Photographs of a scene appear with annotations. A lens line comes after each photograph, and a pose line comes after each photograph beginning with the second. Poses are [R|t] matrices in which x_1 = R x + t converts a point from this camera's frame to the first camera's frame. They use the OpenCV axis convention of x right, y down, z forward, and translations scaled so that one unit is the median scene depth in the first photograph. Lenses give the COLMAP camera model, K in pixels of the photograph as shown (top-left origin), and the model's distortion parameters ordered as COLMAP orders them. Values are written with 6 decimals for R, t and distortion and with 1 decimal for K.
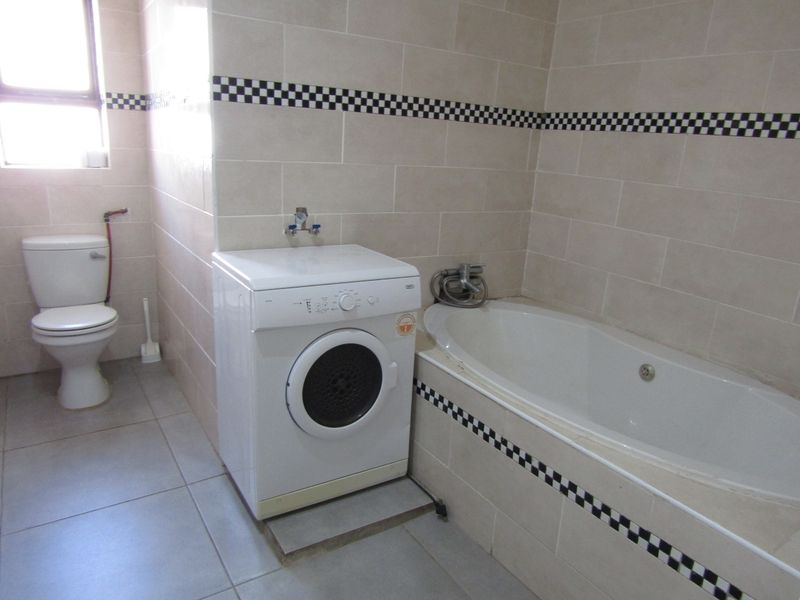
lens RADIAL K [[572.7, 0, 401.2], [0, 572.7, 301.1], [0, 0, 1]] dist [-0.008937, 0.002645]
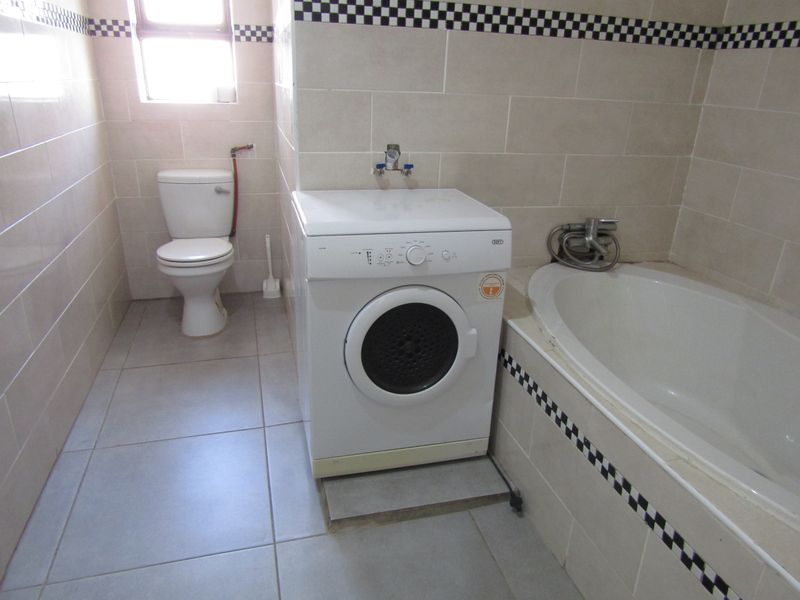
lens RADIAL K [[572.7, 0, 399.6], [0, 572.7, 299.2], [0, 0, 1]] dist [-0.008937, 0.002645]
pose [[0.953096, 0.094896, -0.287408, 0.110317], [-0.068679, 0.992615, 0.099989, -0.013877], [0.294774, -0.075560, 0.952575, 0.134176]]
